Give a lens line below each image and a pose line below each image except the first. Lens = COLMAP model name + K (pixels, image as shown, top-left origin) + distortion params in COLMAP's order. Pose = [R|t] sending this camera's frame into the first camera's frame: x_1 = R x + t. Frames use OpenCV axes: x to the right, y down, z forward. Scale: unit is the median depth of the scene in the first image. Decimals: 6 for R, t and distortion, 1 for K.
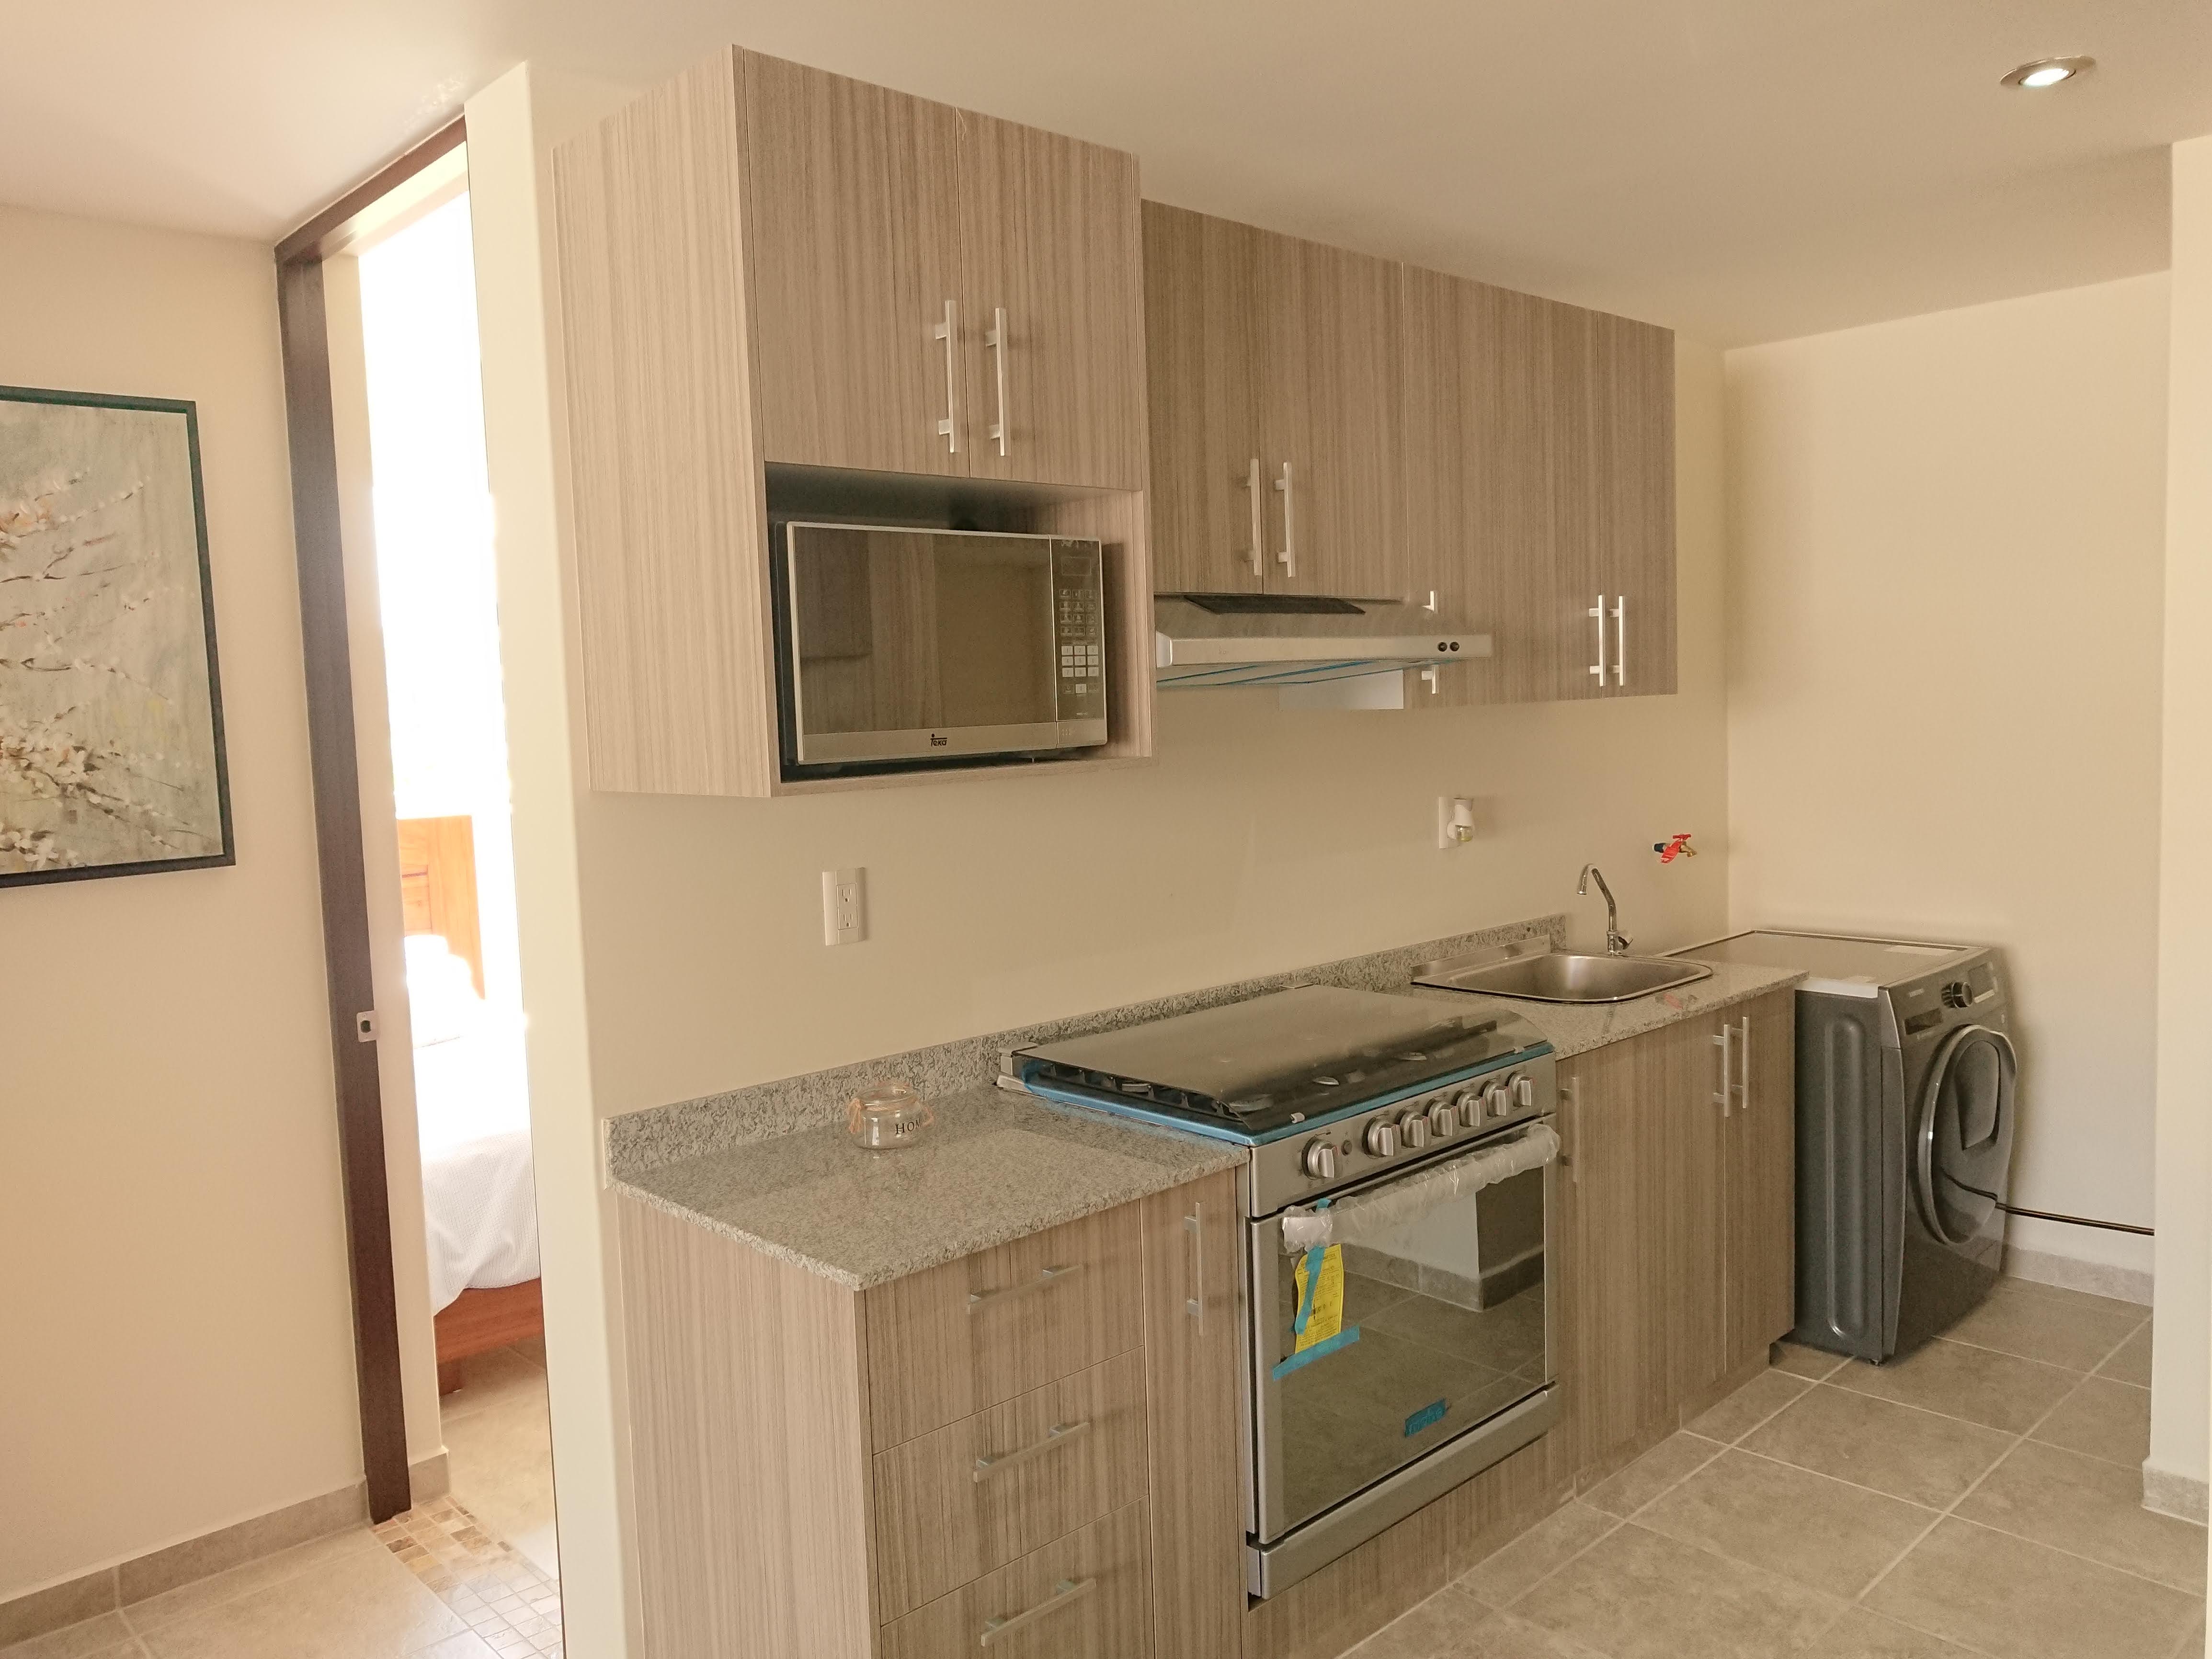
lens RADIAL K [[1648.2, 0, 1094.6], [0, 1648.2, 822.9], [0, 0, 1]] dist [-0.003540, 0.004397]
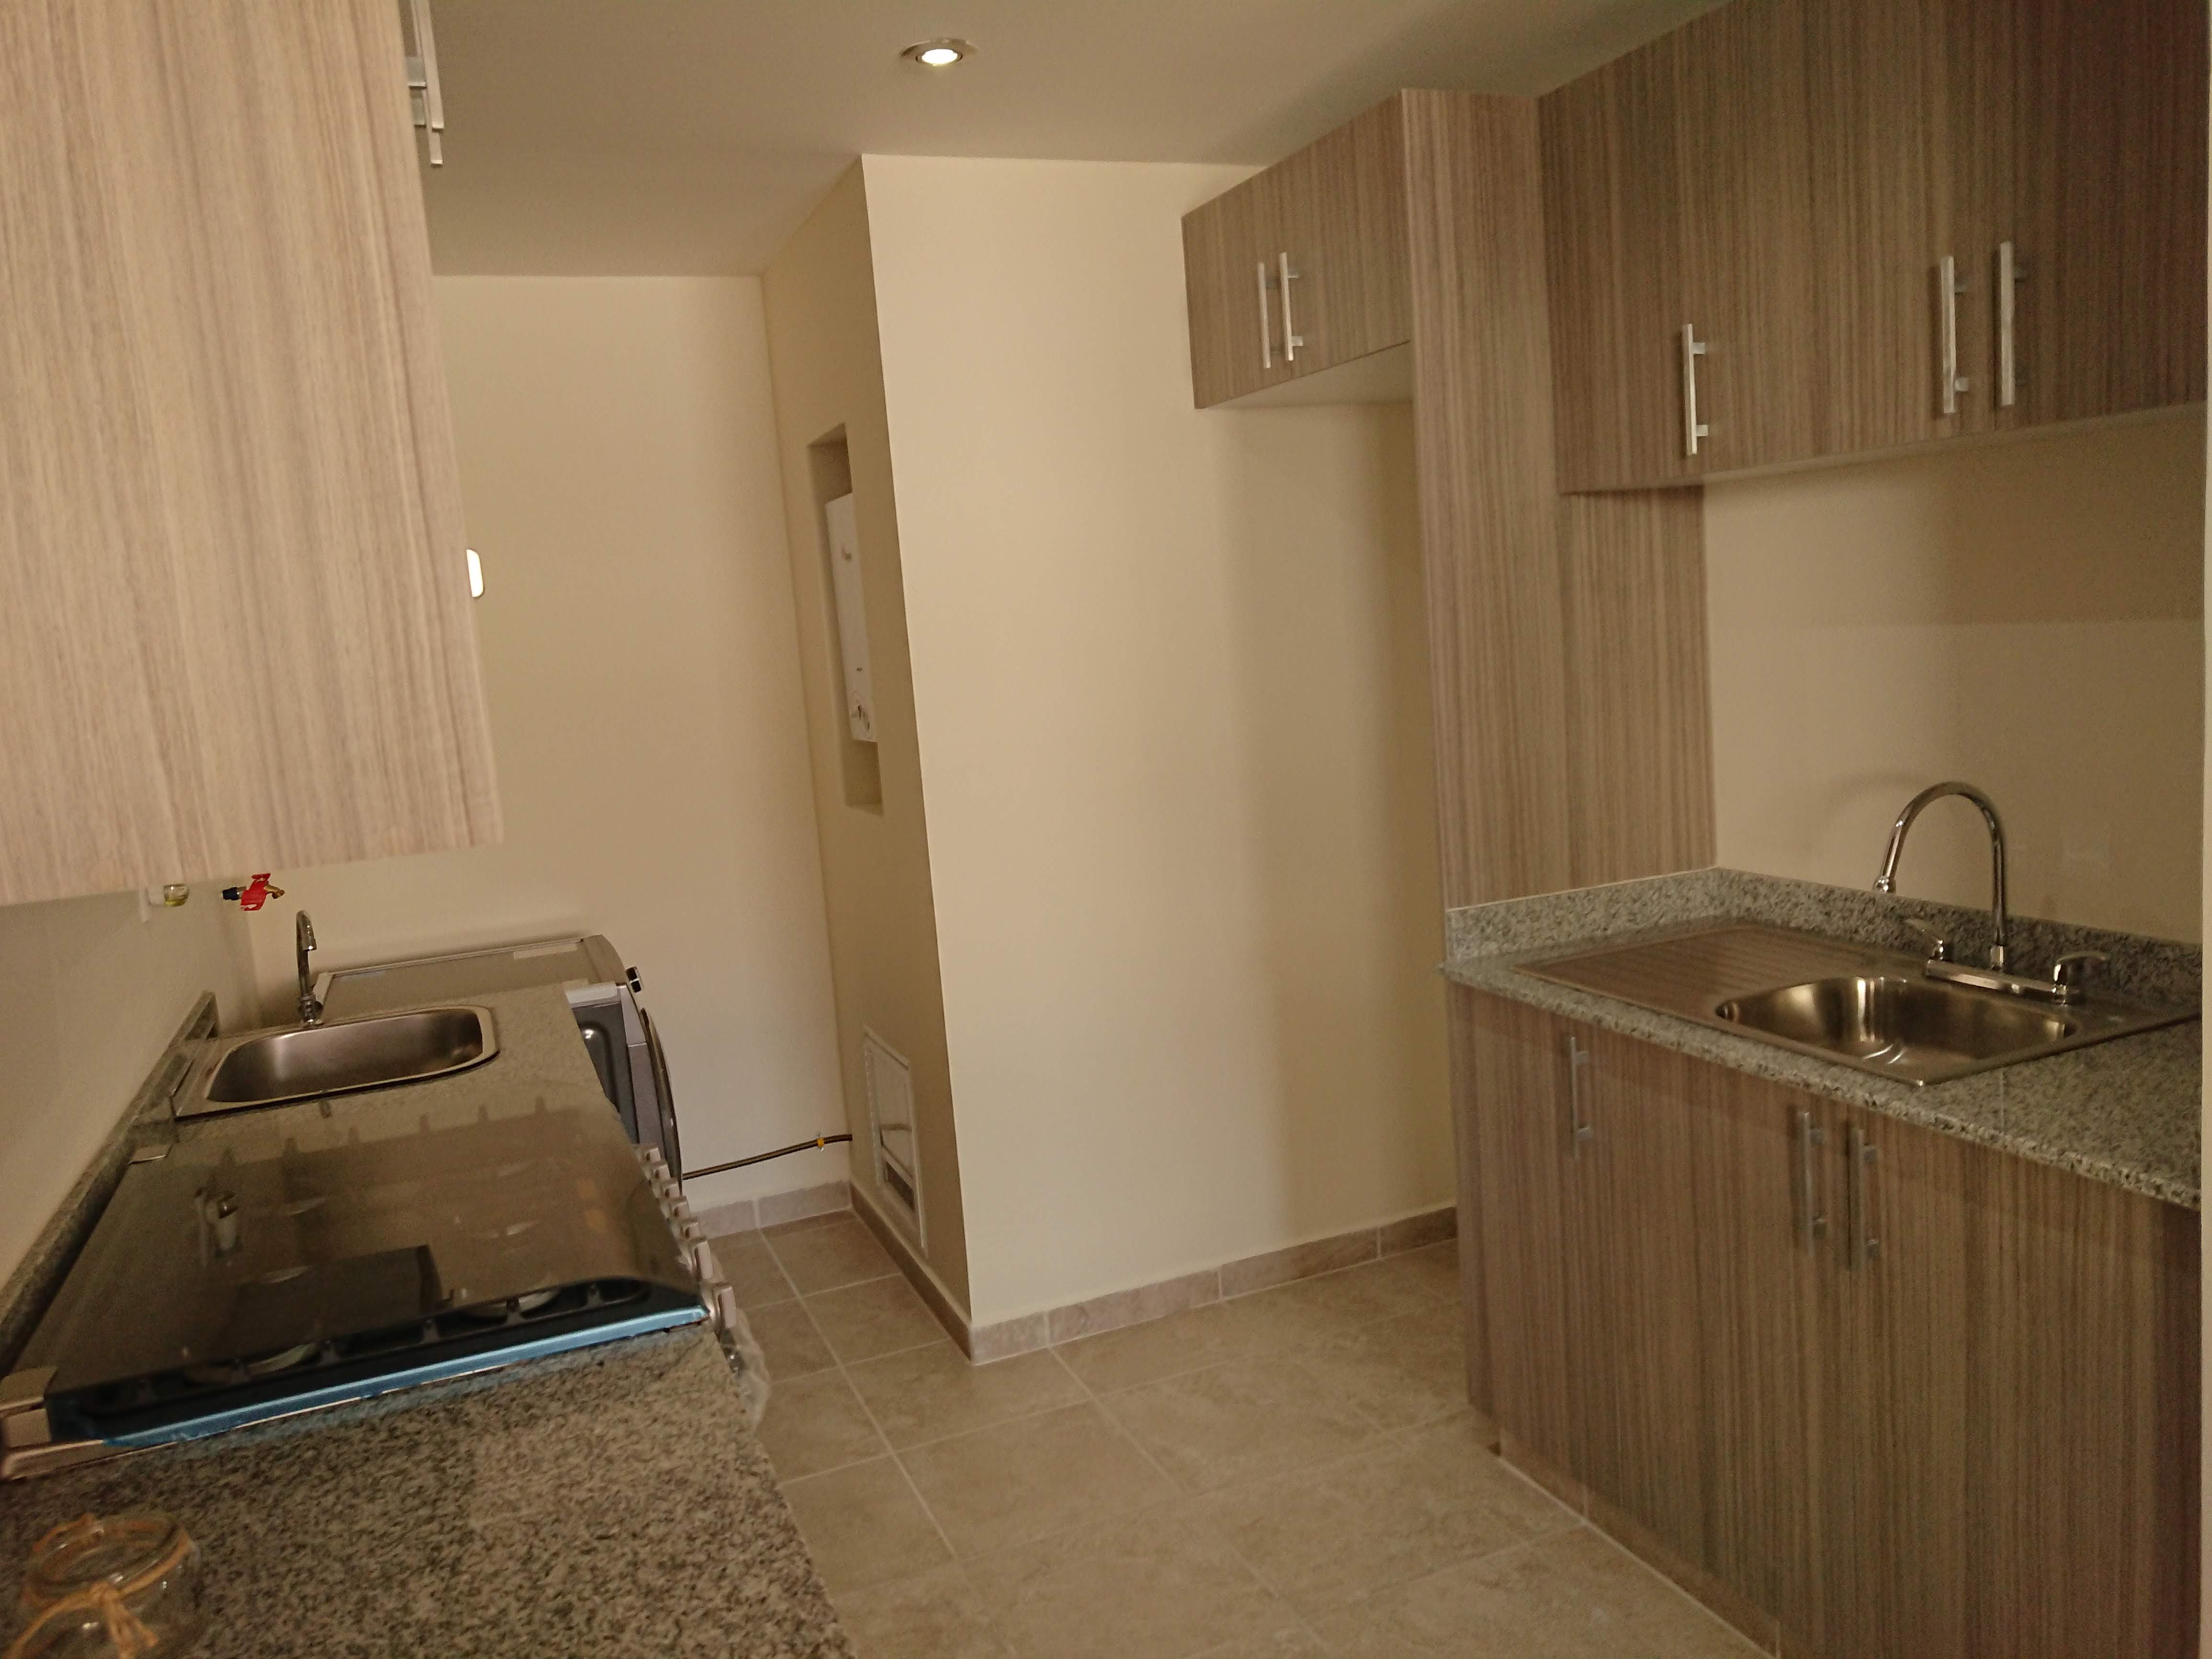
lens RADIAL K [[1648.2, 0, 1094.6], [0, 1648.2, 822.9], [0, 0, 1]] dist [-0.003540, 0.004397]
pose [[0.359374, -0.111876, 0.926463, -0.422021], [0.141430, 0.987849, 0.064429, -0.020737], [-0.922414, 0.107875, 0.370830, 0.563134]]
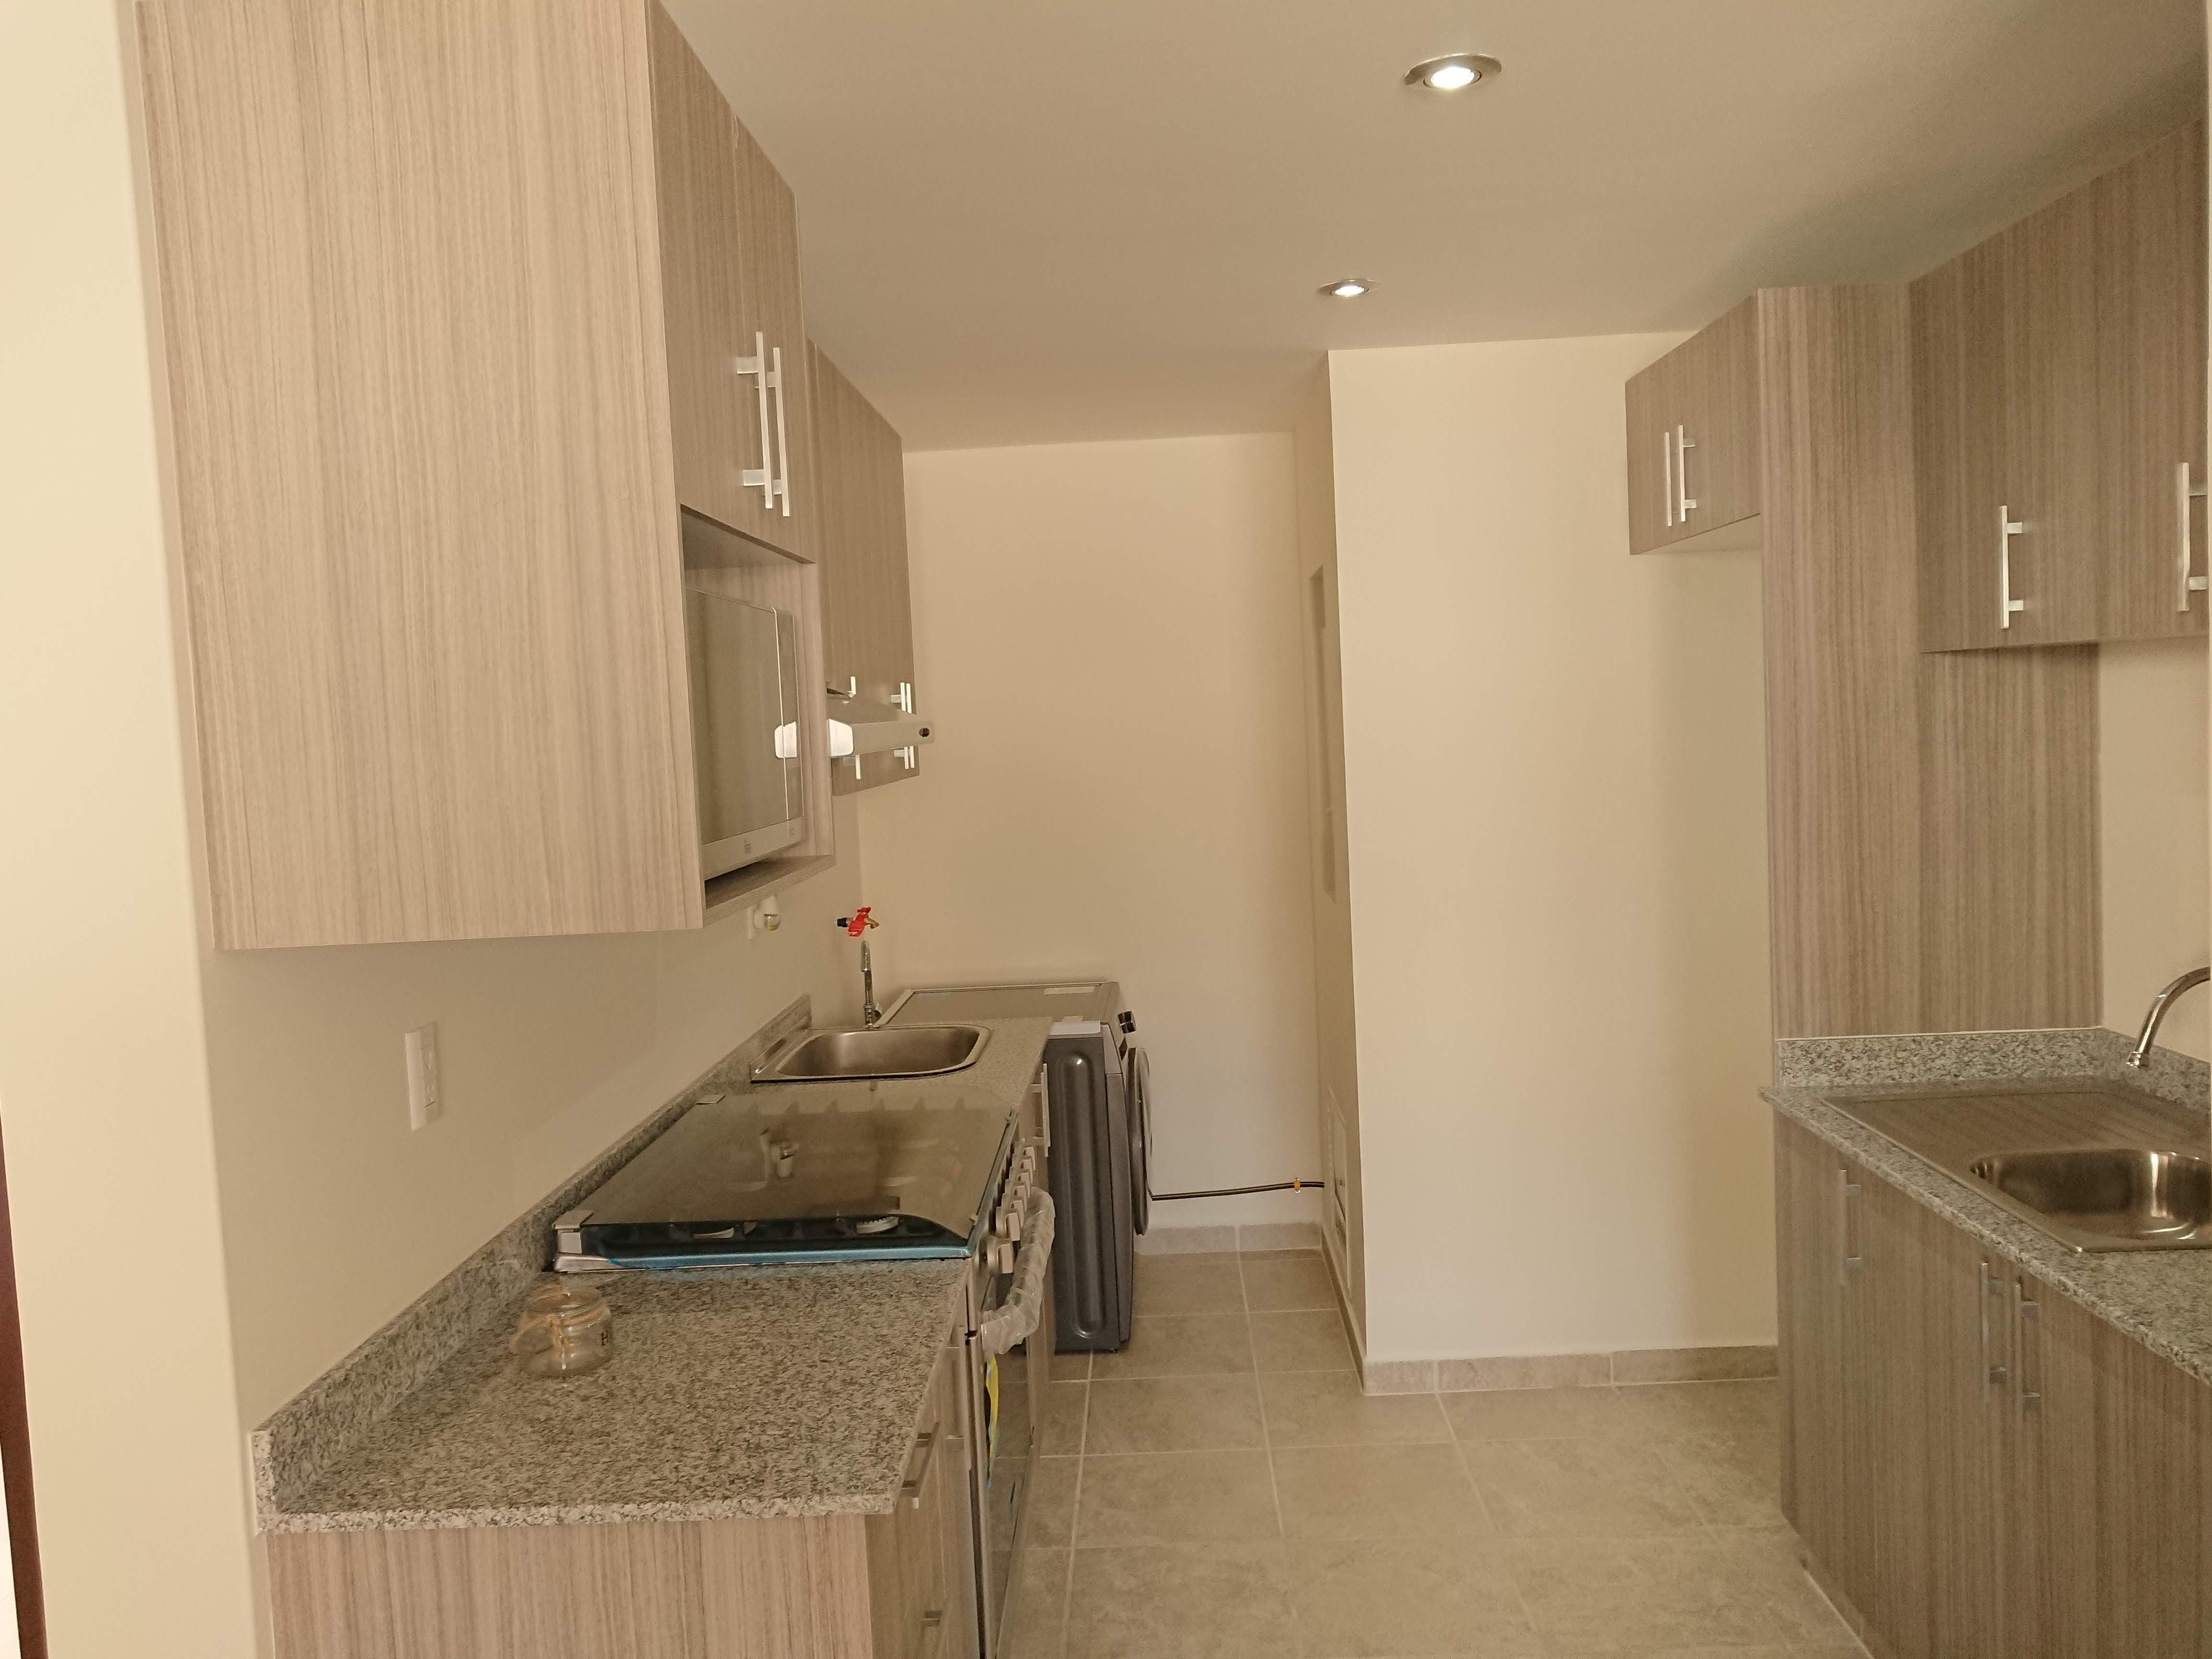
lens RADIAL K [[1648.2, 0, 1094.6], [0, 1648.2, 822.9], [0, 0, 1]] dist [-0.003540, 0.004397]
pose [[0.710550, -0.042568, 0.702358, -0.489045], [0.078936, 0.996690, -0.019451, -0.027994], [-0.699205, 0.069262, 0.711558, 0.244316]]
